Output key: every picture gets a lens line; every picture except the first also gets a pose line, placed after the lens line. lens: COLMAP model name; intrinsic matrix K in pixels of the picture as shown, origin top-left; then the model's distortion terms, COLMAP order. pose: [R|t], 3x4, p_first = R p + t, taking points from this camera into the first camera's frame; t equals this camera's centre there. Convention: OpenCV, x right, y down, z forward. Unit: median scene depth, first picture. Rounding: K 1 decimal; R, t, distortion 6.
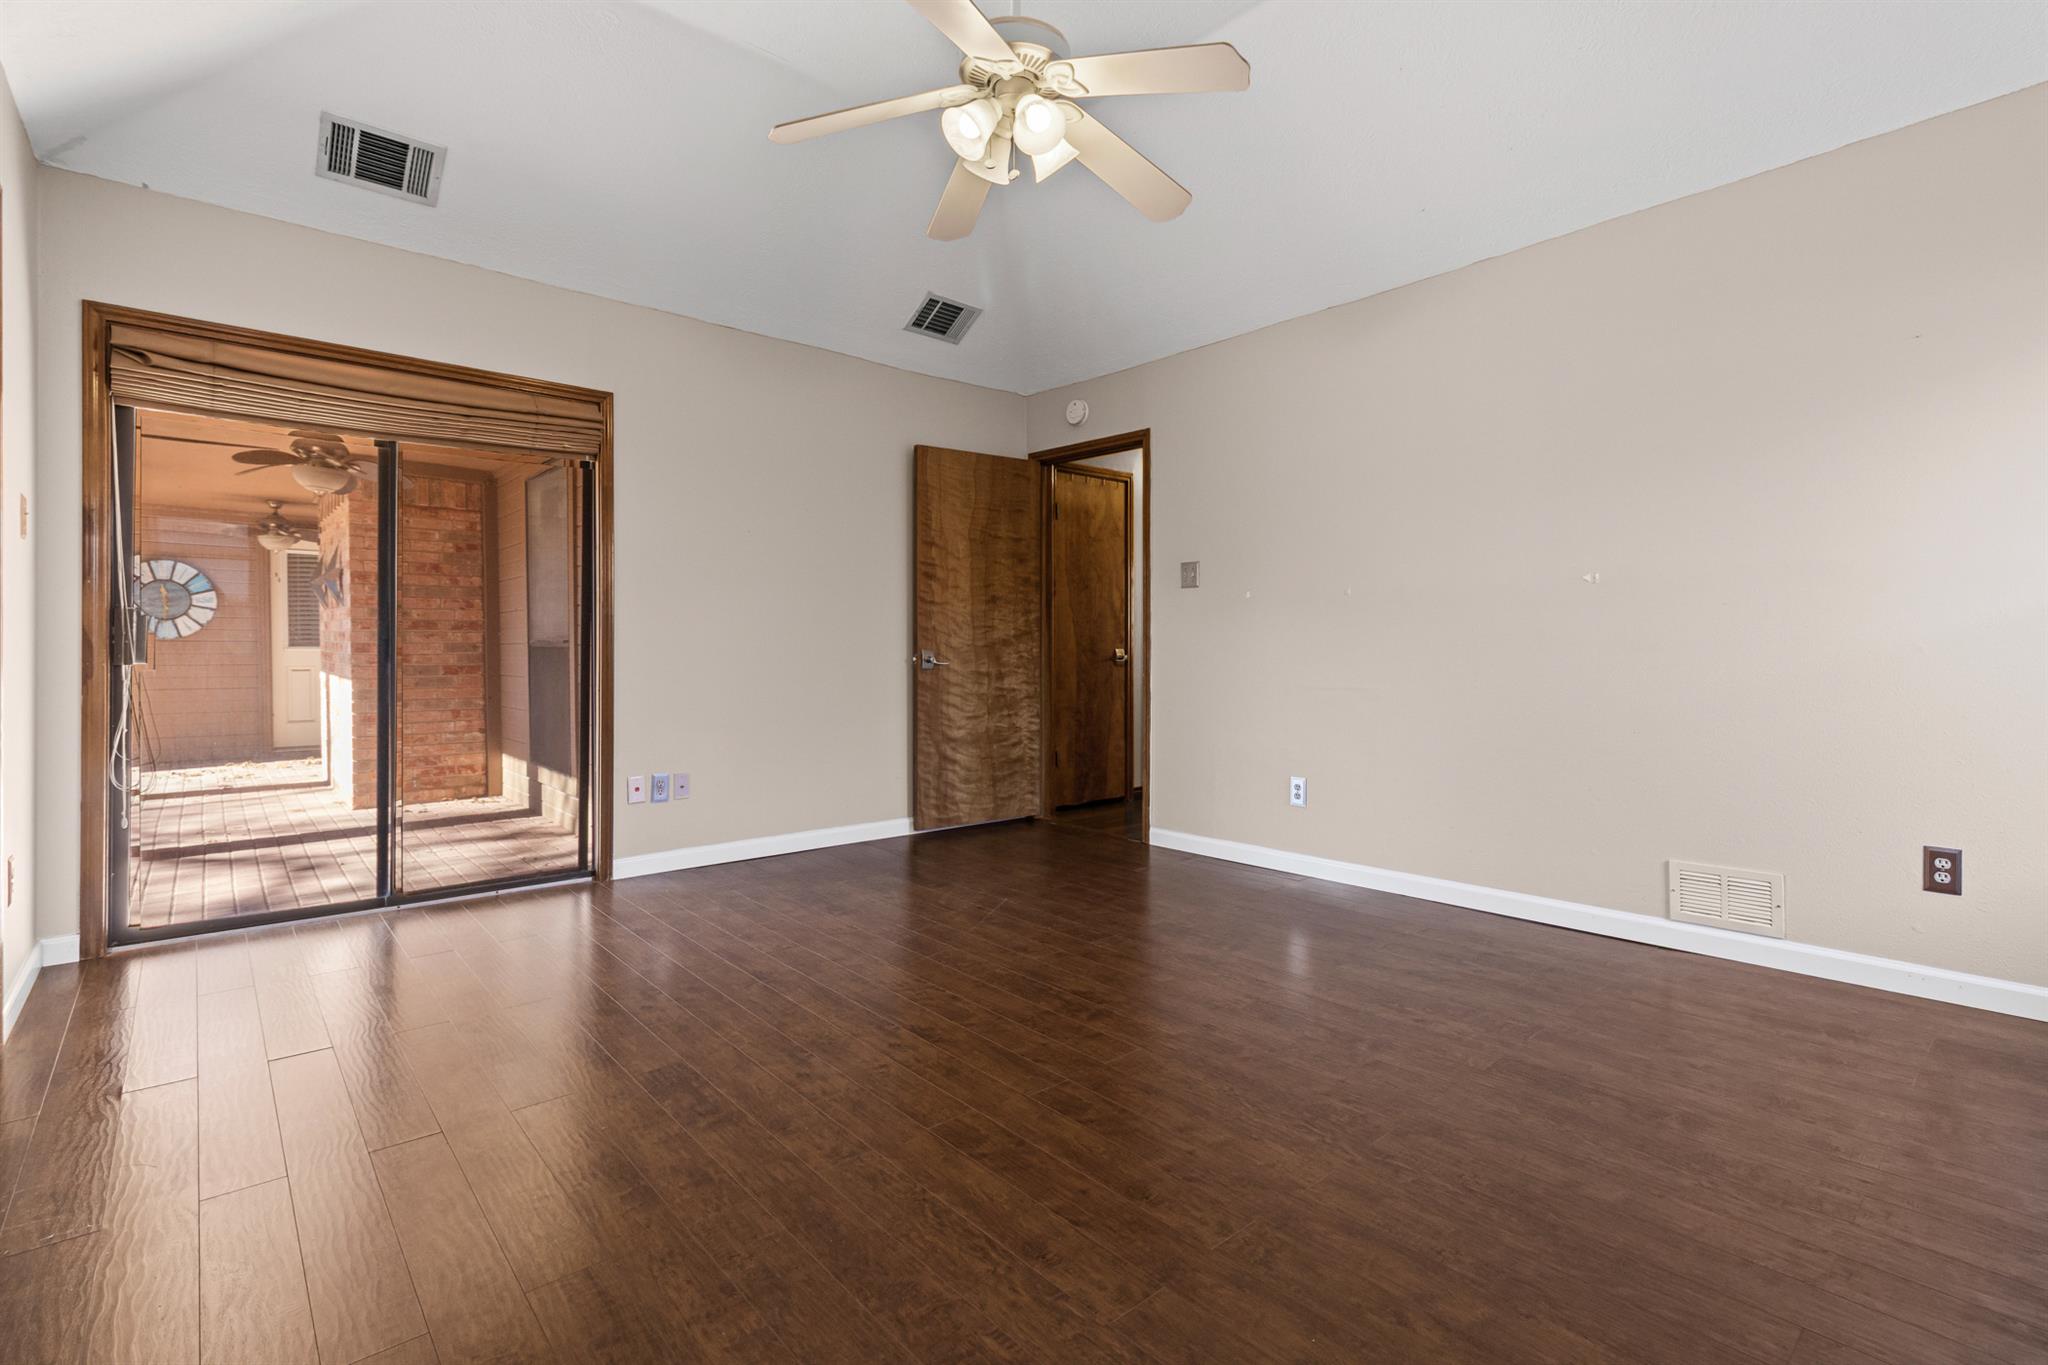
lens RADIAL K [[937.4, 0, 1024.3], [0, 937.4, 664.6], [0, 0, 1]] dist [-0.000572, -0.000024]
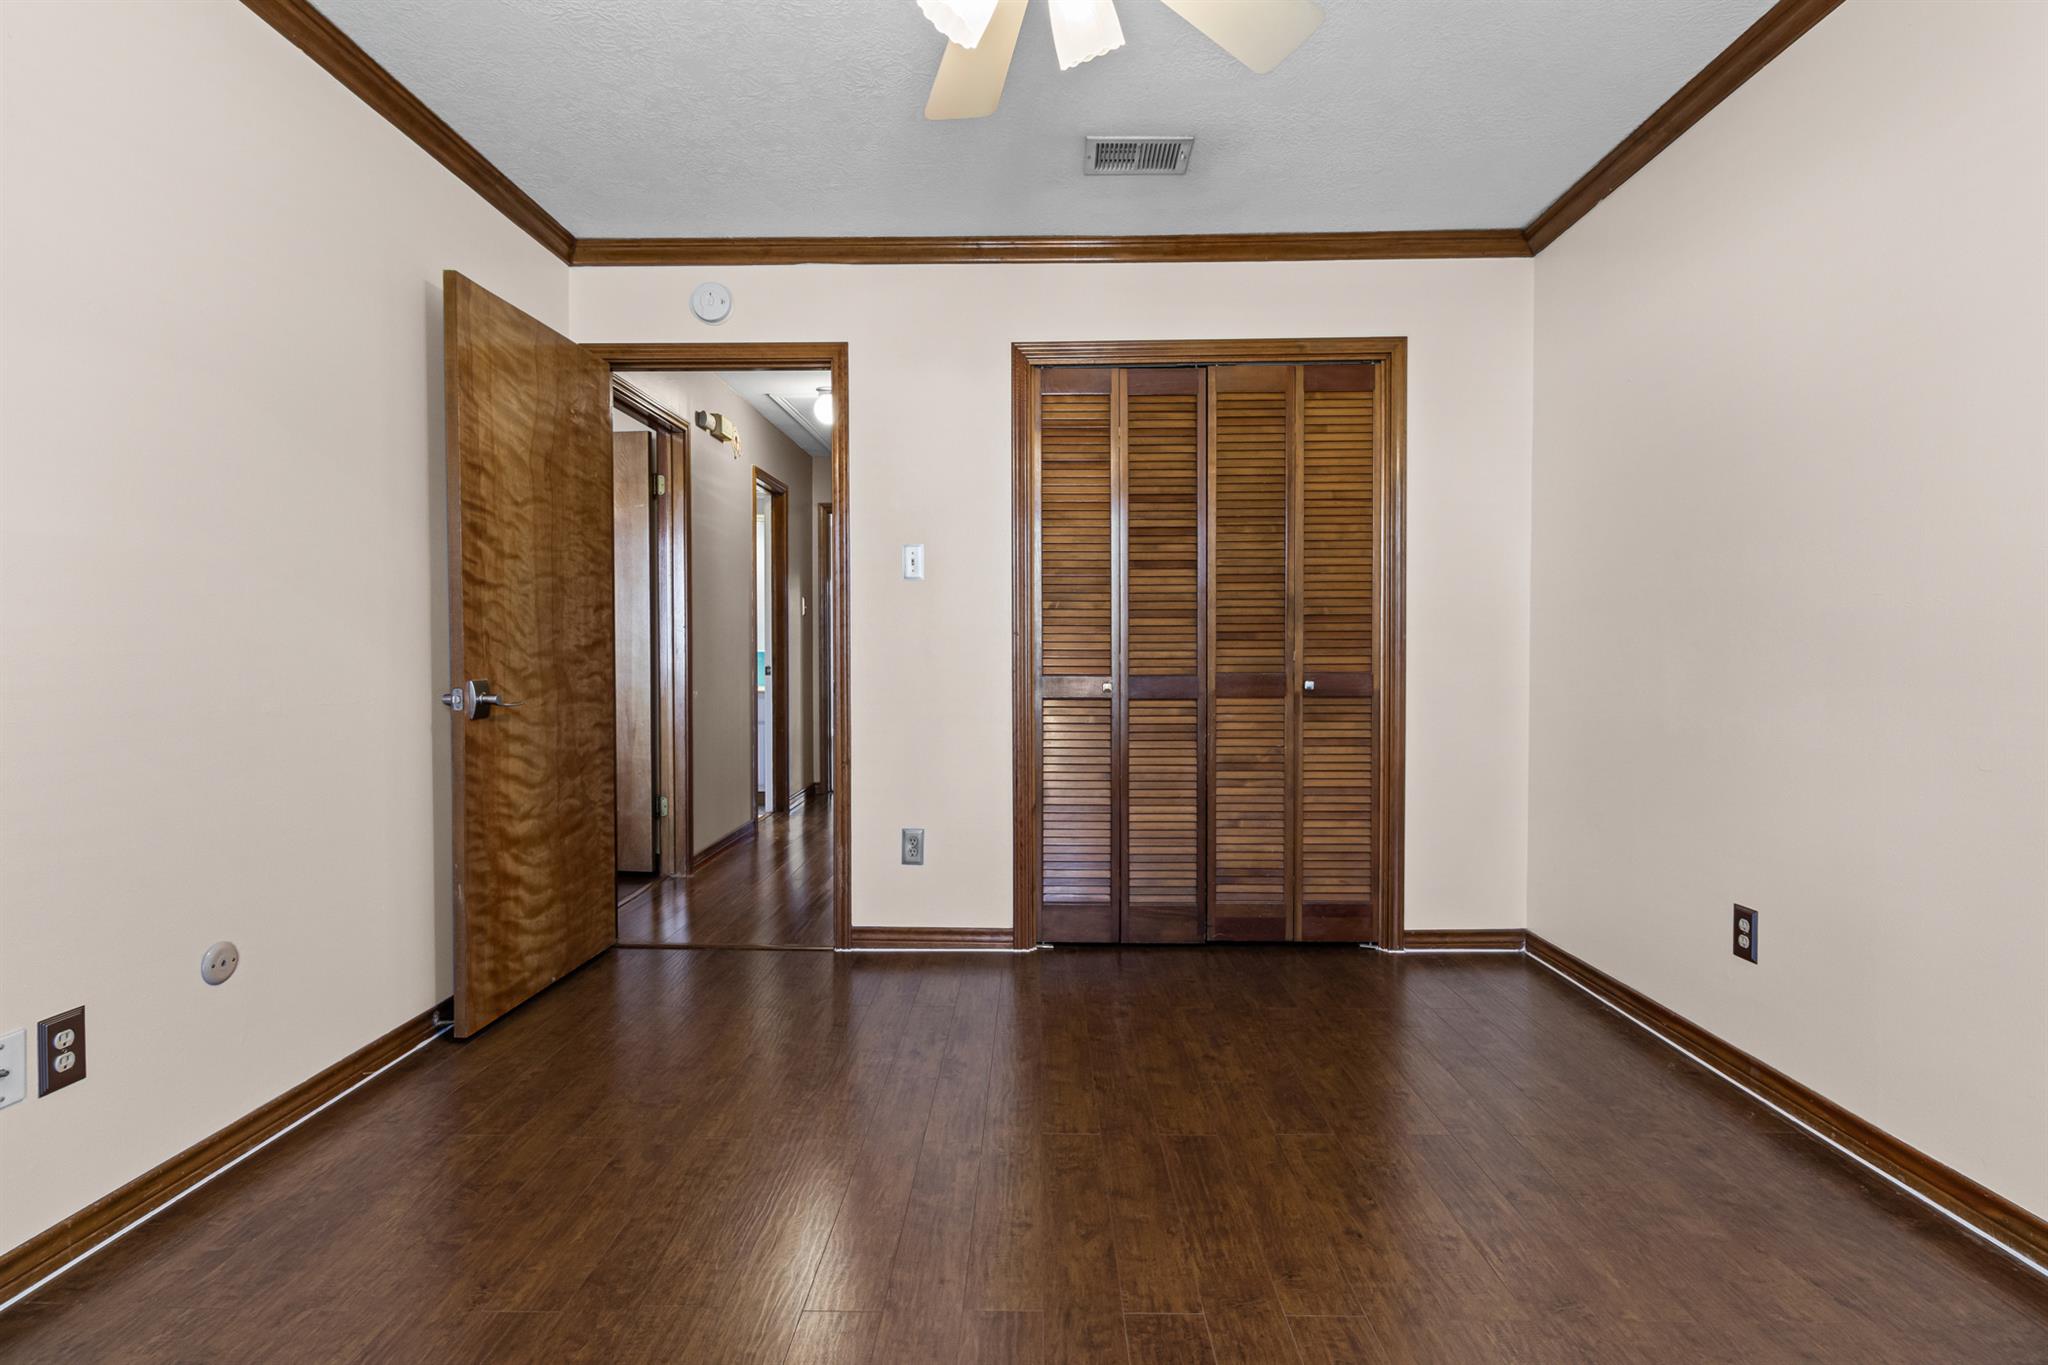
lens RADIAL K [[937.4, 0, 1022.0], [0, 937.4, 683.4], [0, 0, 1]] dist [-0.000572, -0.000024]
pose [[0.686301, -0.021820, 0.726990, -0.266654], [0.014152, 0.999761, 0.016648, -0.015045], [-0.727180, -0.001137, 0.686446, 0.422688]]
